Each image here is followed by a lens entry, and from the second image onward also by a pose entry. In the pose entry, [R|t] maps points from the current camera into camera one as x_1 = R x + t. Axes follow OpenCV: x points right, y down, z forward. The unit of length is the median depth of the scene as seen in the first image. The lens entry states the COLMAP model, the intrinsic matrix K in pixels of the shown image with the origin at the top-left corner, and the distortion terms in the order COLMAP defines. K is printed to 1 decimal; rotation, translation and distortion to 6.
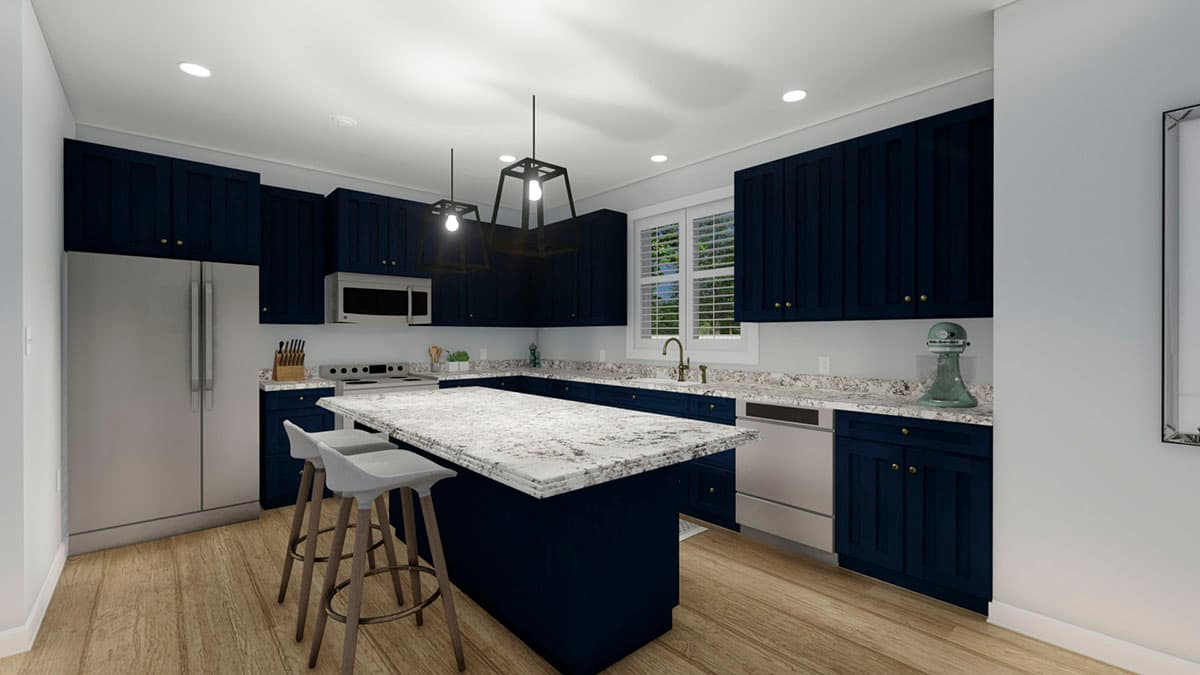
lens RADIAL K [[500.5, 0, 600.0], [0, 500.5, 337.5], [0, 0, 1]] dist [-0.011859, -0.000031]
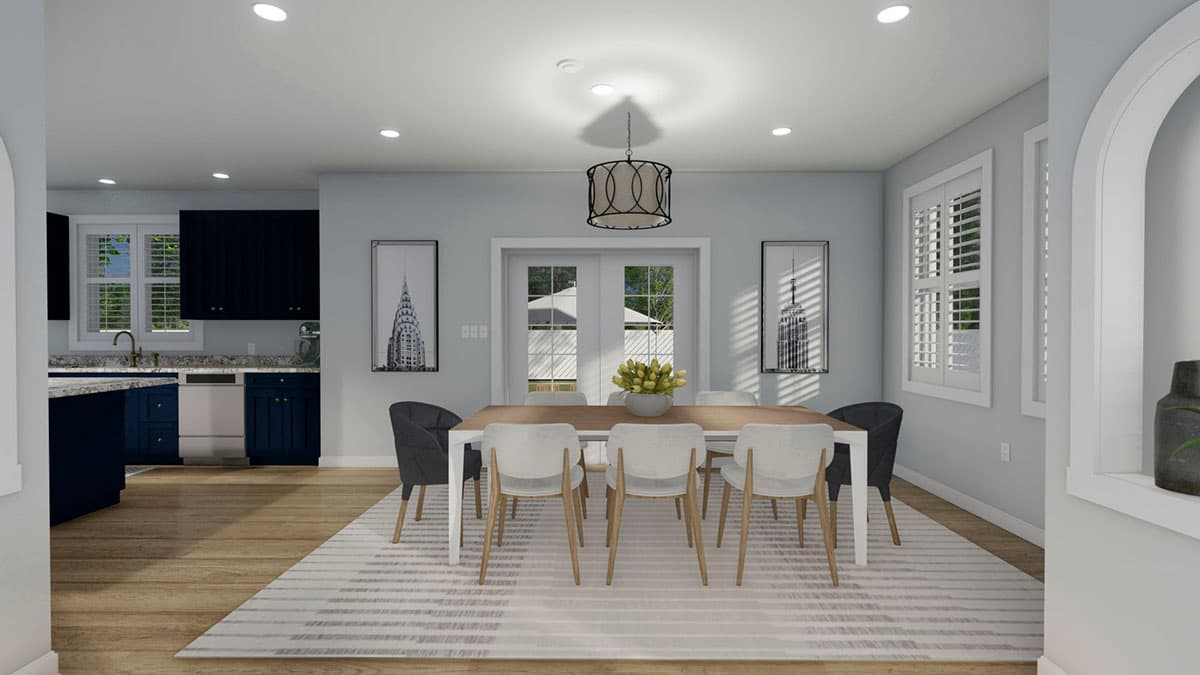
lens RADIAL K [[567.2, 0, 599.0], [0, 567.2, 347.8], [0, 0, 1]] dist [-0.014386, -0.000186]
pose [[0.673366, -0.019489, 0.739052, -0.092762], [0.002454, 0.999706, 0.024127, 0.013424], [-0.739305, -0.014432, 0.673216, -0.846030]]
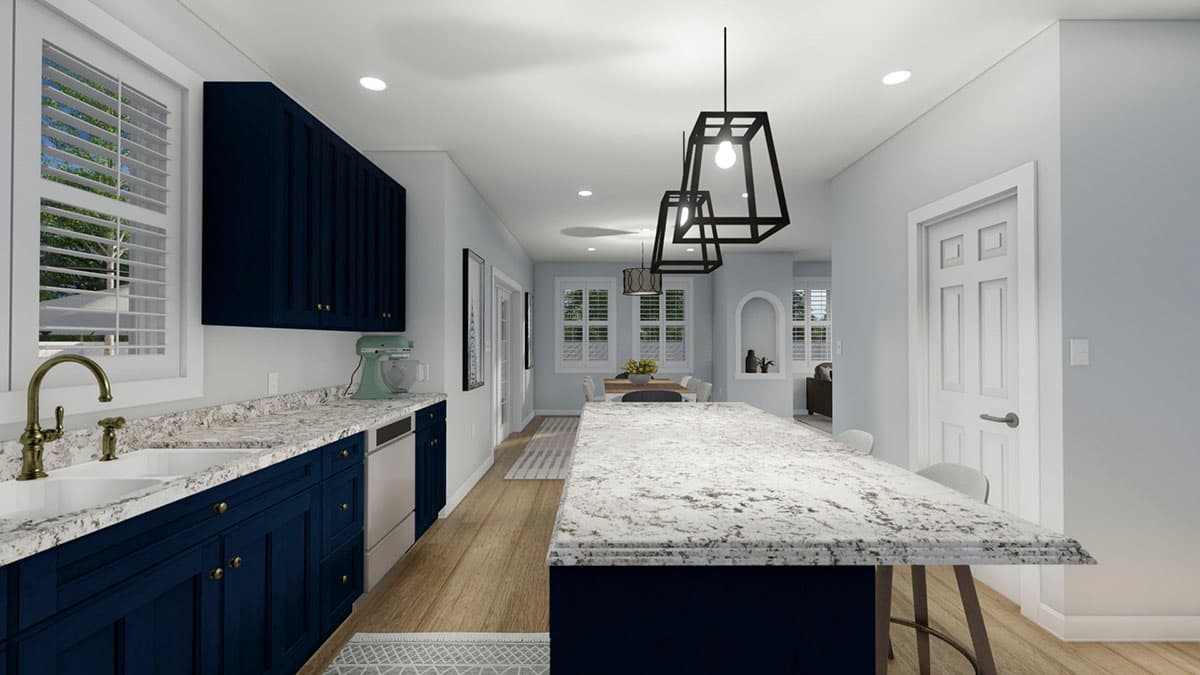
lens RADIAL K [[500.5, 0, 600.0], [0, 500.5, 337.5], [0, 0, 1]] dist [-0.011859, -0.000031]
pose [[-0.745645, 0.007608, 0.666300, -0.432268], [0.004264, 0.999969, -0.006646, -0.009083], [-0.666329, -0.002114, -0.745655, 1.157075]]
